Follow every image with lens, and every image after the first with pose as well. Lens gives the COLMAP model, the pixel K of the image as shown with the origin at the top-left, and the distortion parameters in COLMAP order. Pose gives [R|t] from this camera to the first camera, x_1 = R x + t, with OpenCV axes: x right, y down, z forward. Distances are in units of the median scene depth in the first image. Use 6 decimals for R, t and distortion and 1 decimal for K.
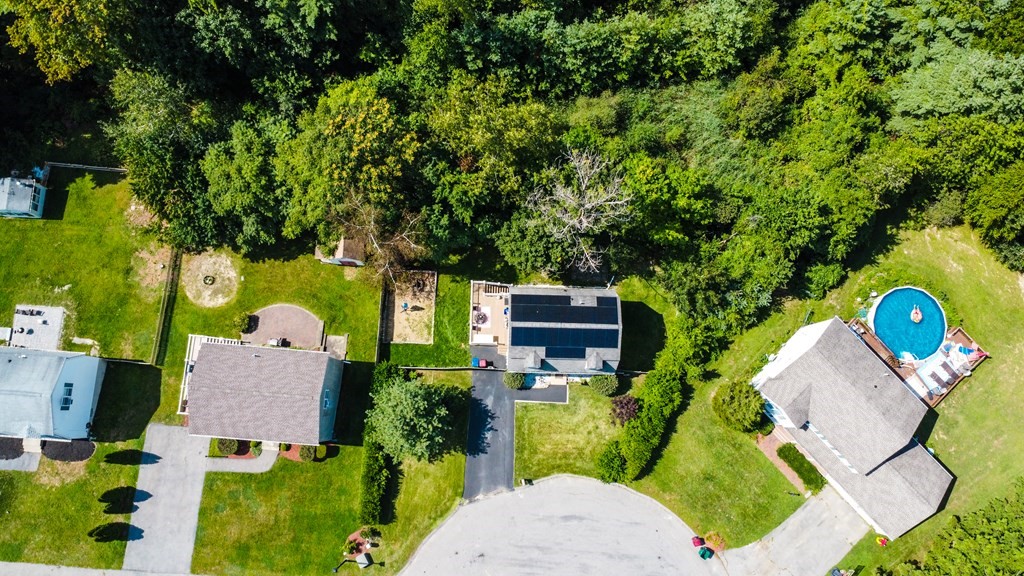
lens RADIAL K [[767.7, 0, 512.0], [0, 767.7, 288.0], [0, 0, 1]] dist [0.004394, 0.001883]
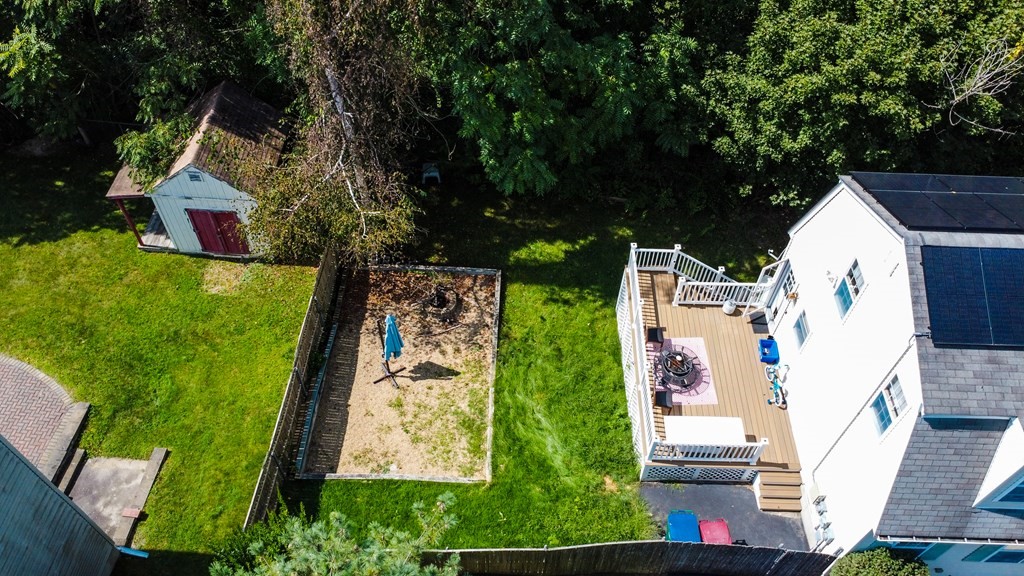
lens RADIAL K [[767.7, 0, 512.0], [0, 767.7, 288.0], [0, 0, 1]] dist [0.004394, 0.001883]
pose [[0.999978, -0.006276, -0.002069, -0.093942], [0.004520, 0.877942, -0.478745, 0.136790], [0.004821, 0.478725, 0.877952, 0.737240]]
